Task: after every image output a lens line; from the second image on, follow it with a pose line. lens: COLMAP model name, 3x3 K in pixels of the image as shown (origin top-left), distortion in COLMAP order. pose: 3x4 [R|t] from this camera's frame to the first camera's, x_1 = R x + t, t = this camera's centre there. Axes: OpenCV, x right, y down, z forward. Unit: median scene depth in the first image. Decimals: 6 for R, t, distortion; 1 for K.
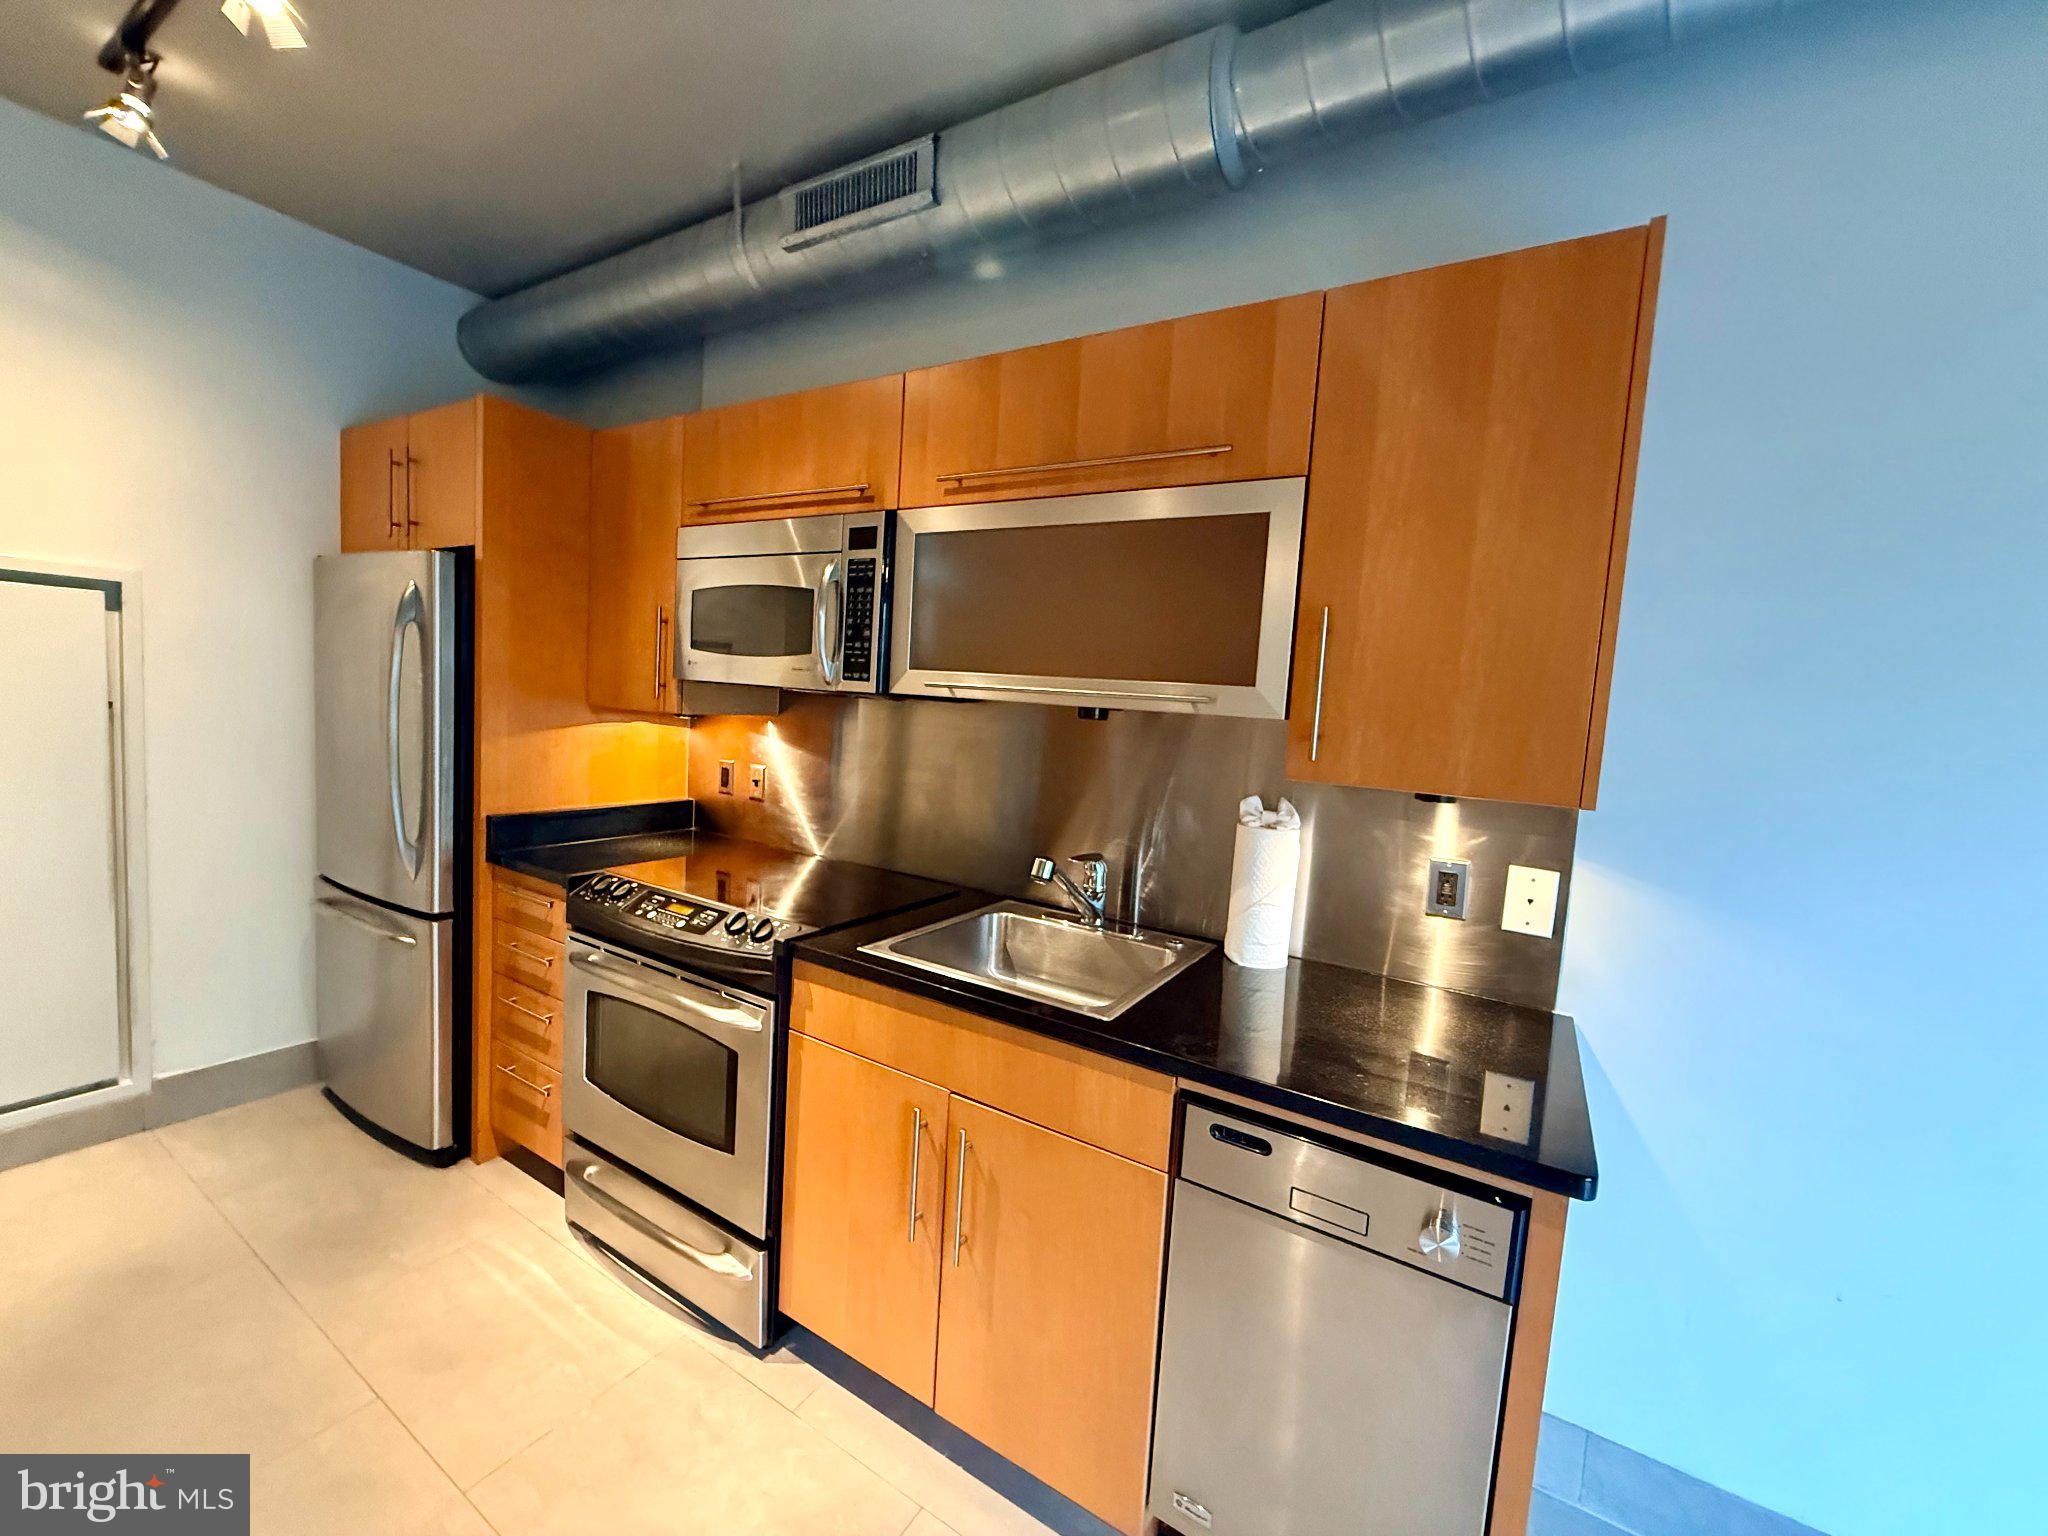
lens RADIAL K [[815.1, 0, 1015.0], [0, 815.1, 765.0], [0, 0, 1]] dist [-0.000323, 0.000458]
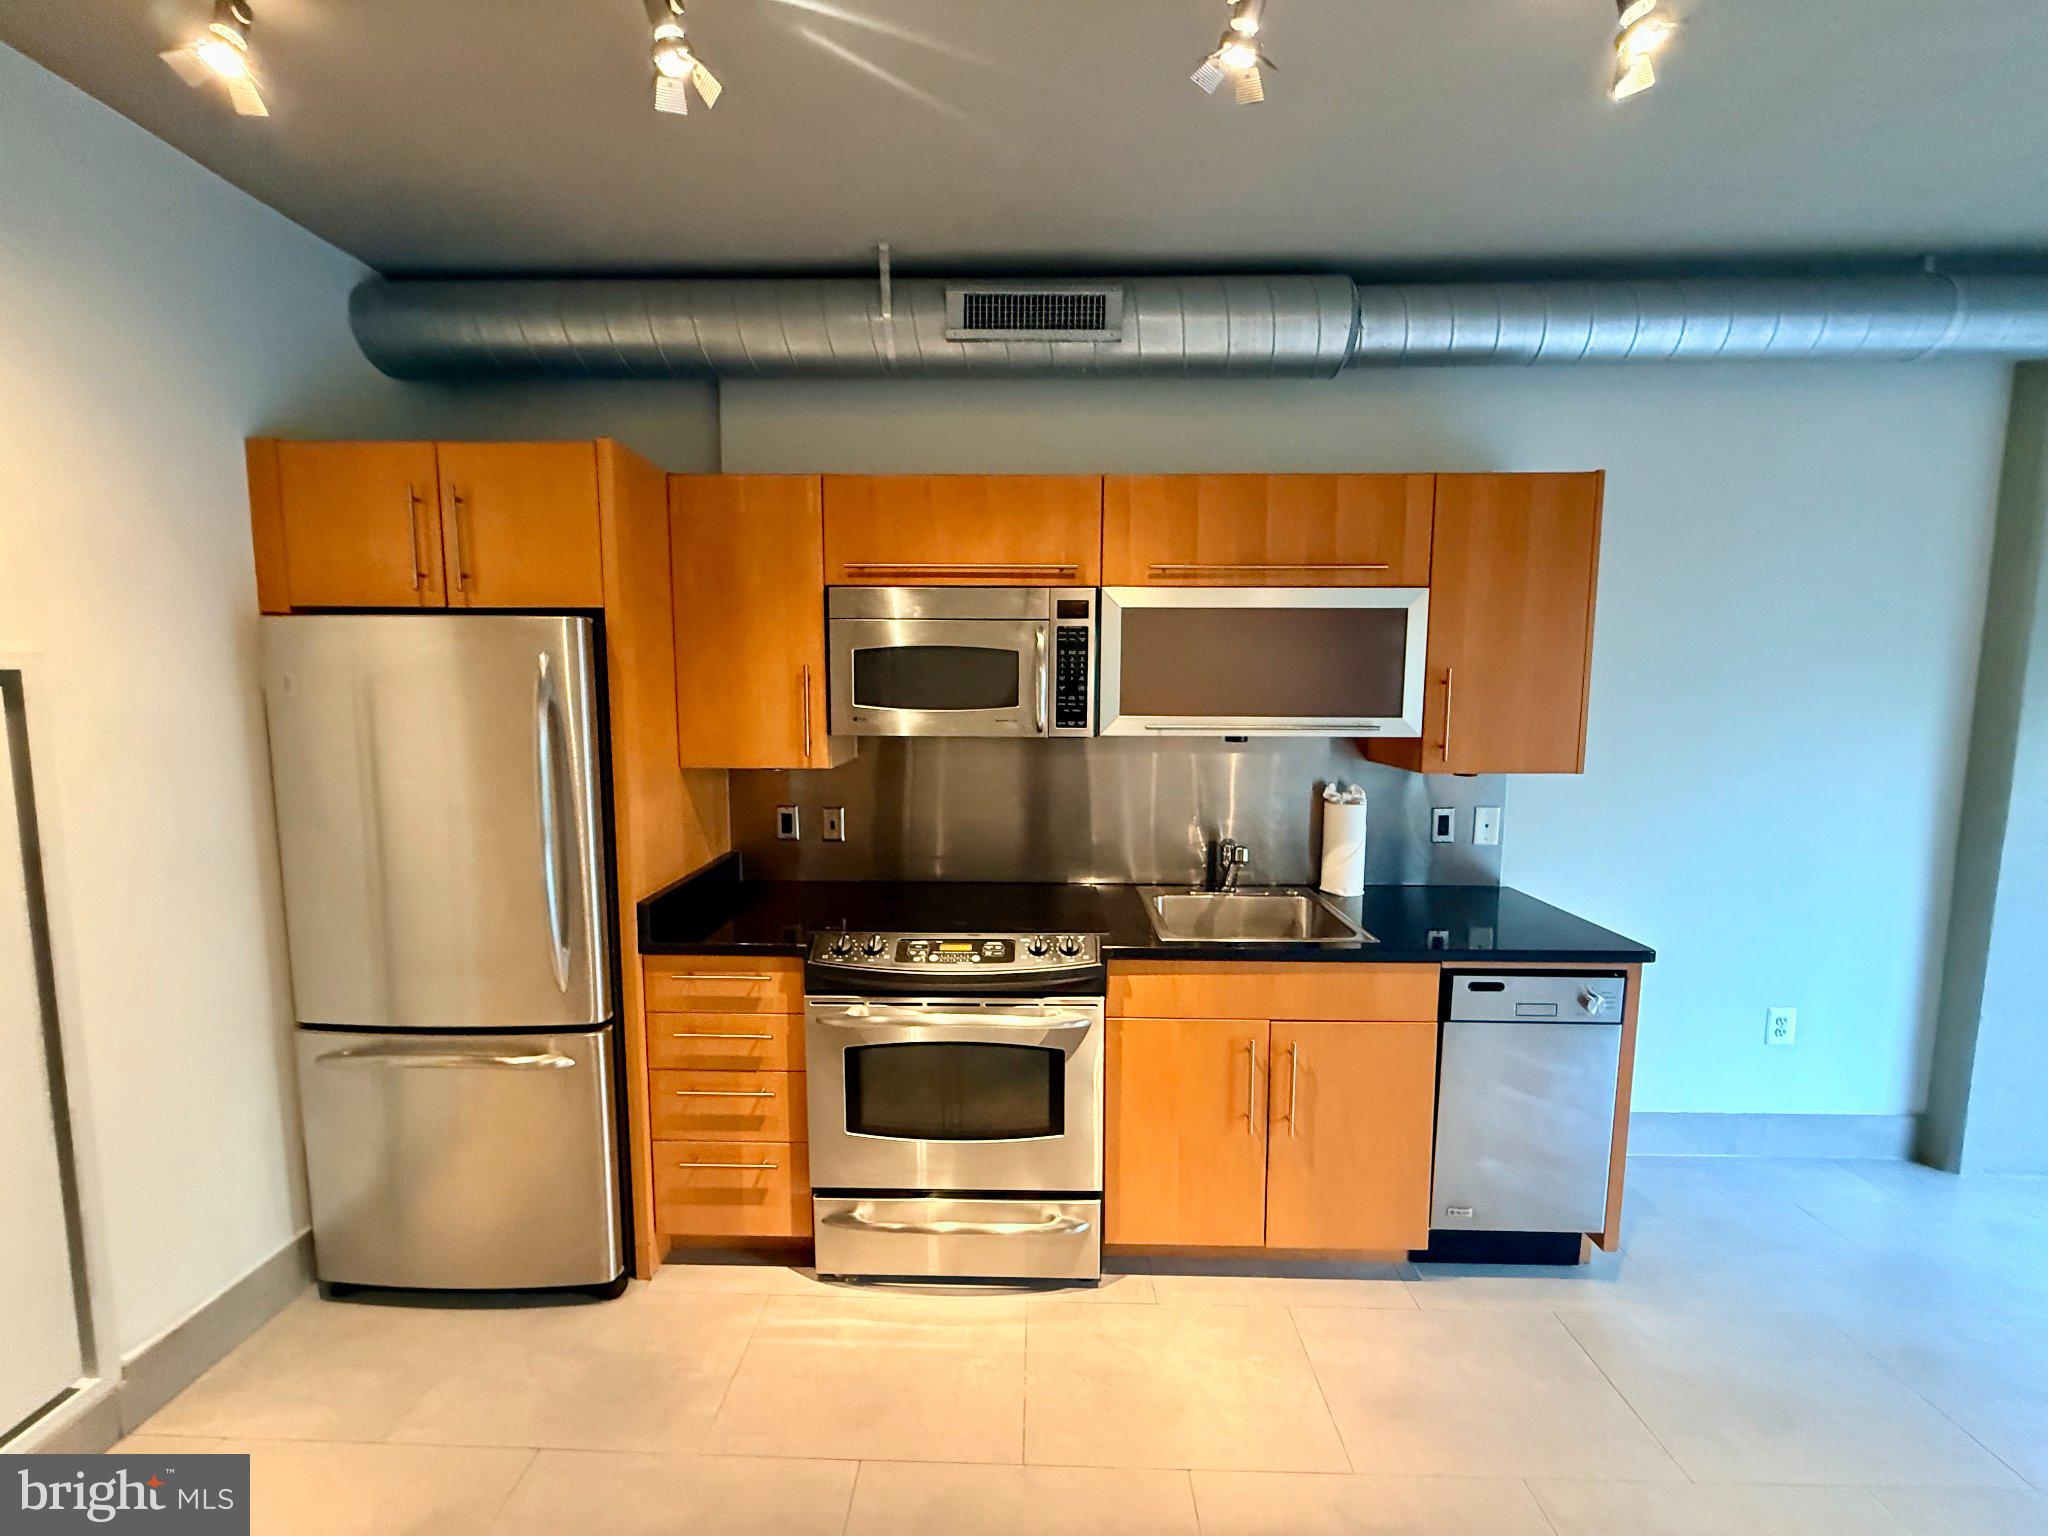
lens RADIAL K [[815.1, 0, 1010.2], [0, 815.1, 767.2], [0, 0, 1]] dist [-0.000323, 0.000458]
pose [[0.861600, -0.113234, 0.494797, -0.882473], [0.095461, 0.993553, 0.061145, -0.129176], [-0.498531, -0.005449, 0.866855, 0.004648]]
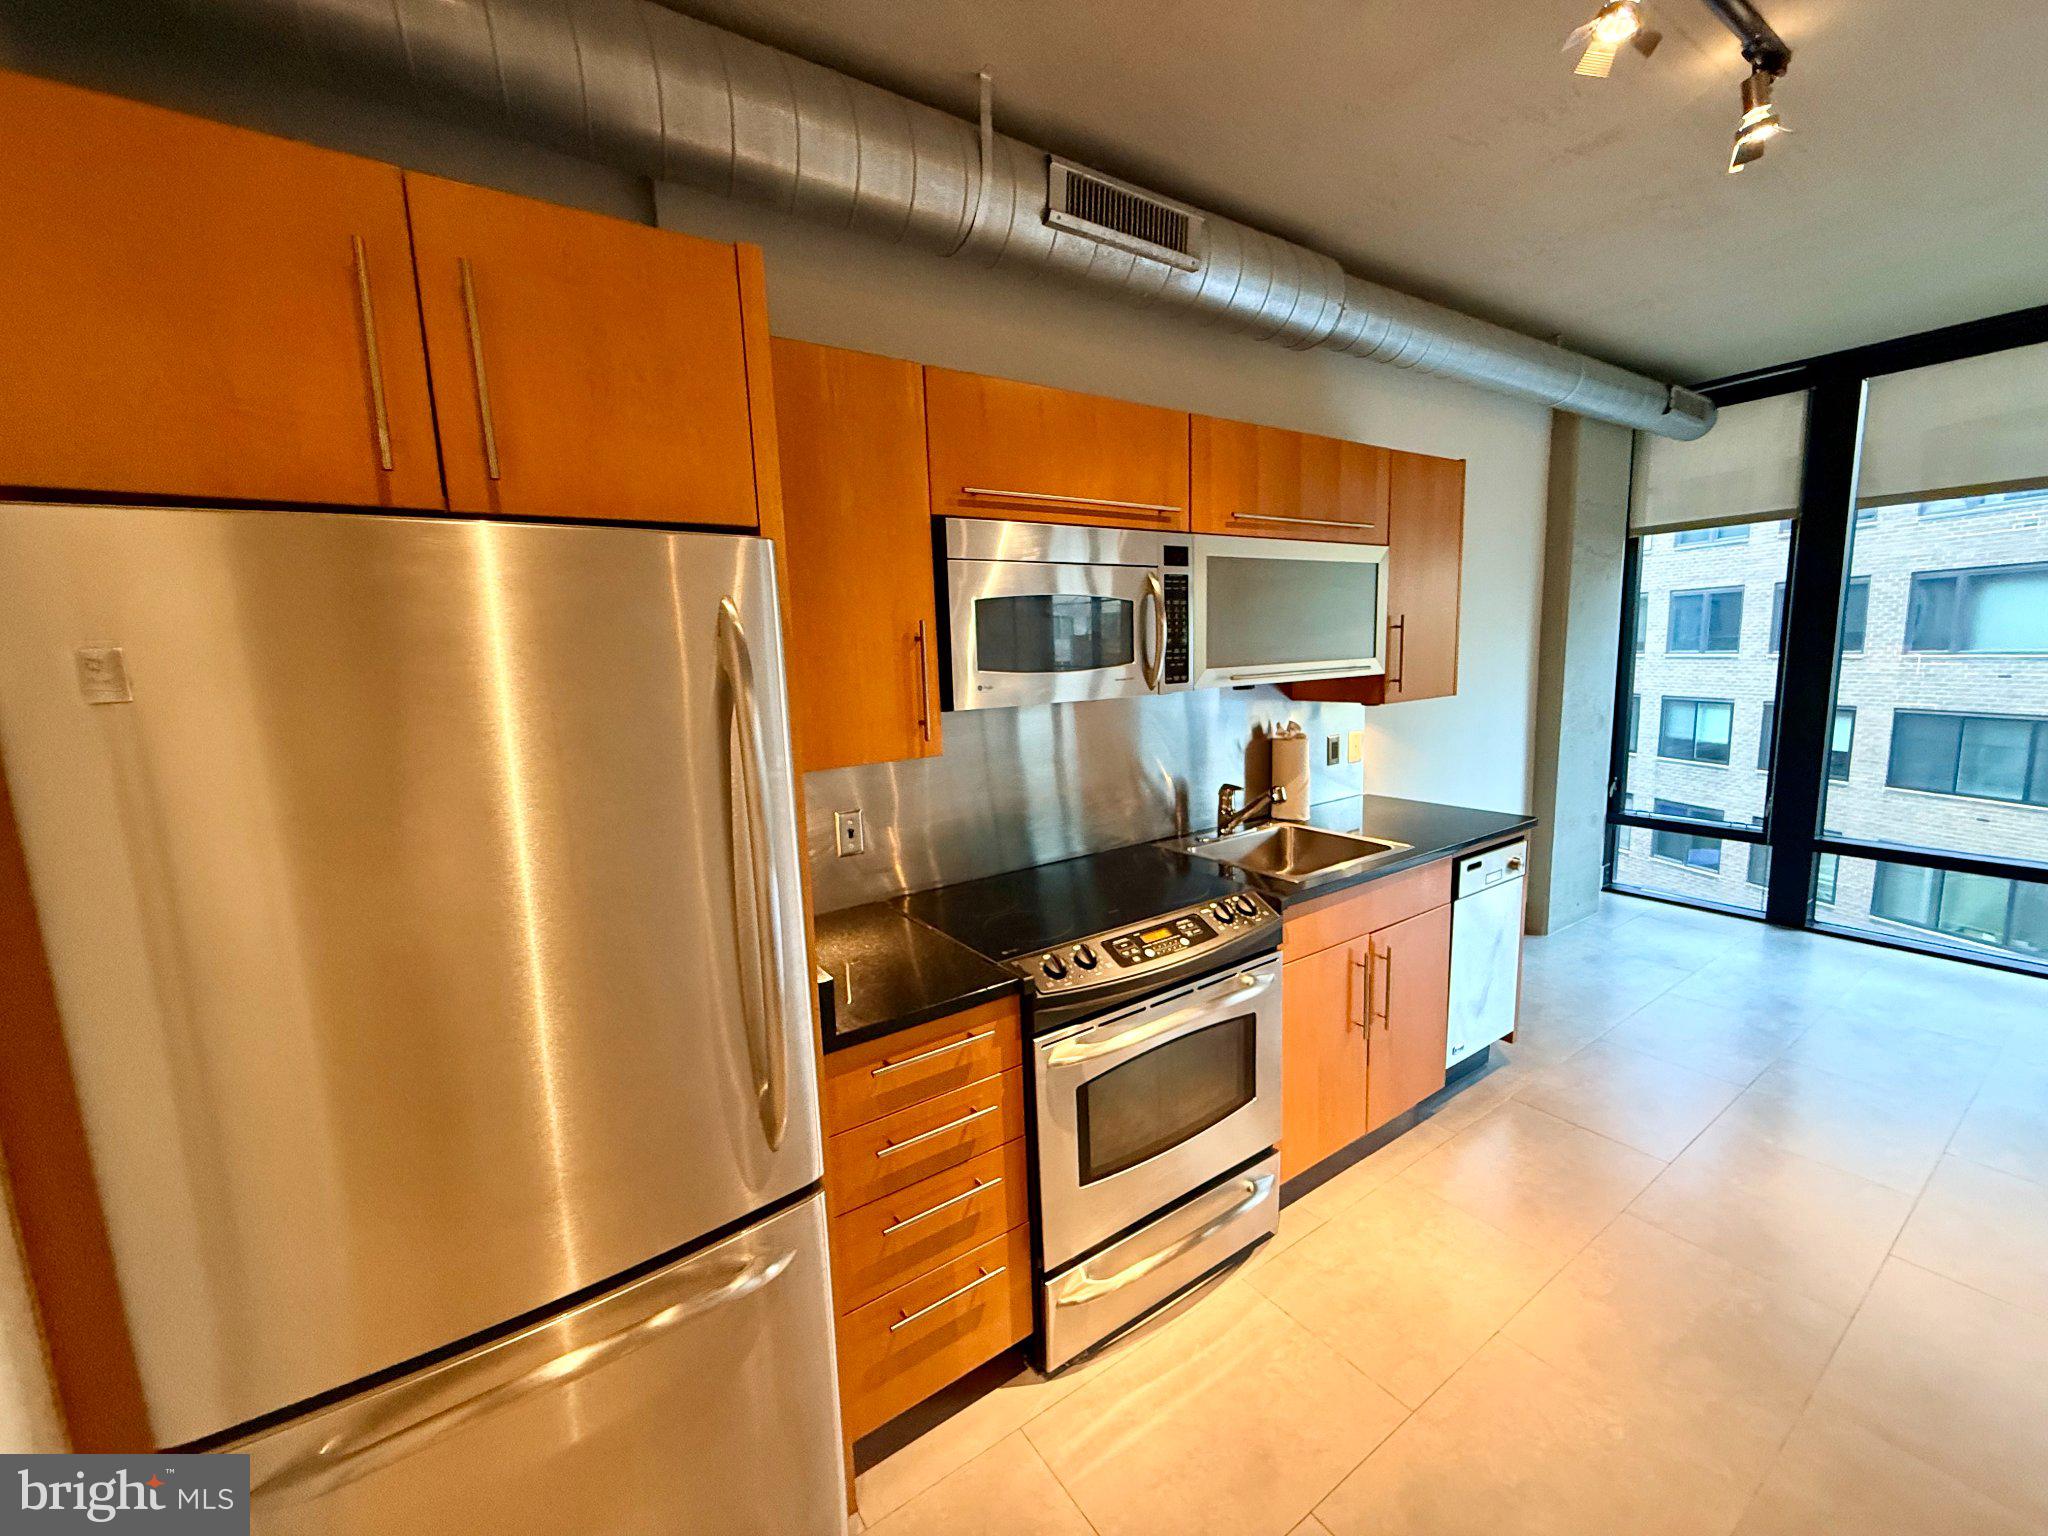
lens RADIAL K [[815.1, 0, 1013.7], [0, 815.1, 768.0], [0, 0, 1]] dist [-0.000323, 0.000458]
pose [[0.407981, -0.211535, 0.888147, -1.330958], [0.141735, 0.975670, 0.167273, -0.211984], [-0.901922, 0.057637, 0.428036, 0.735006]]
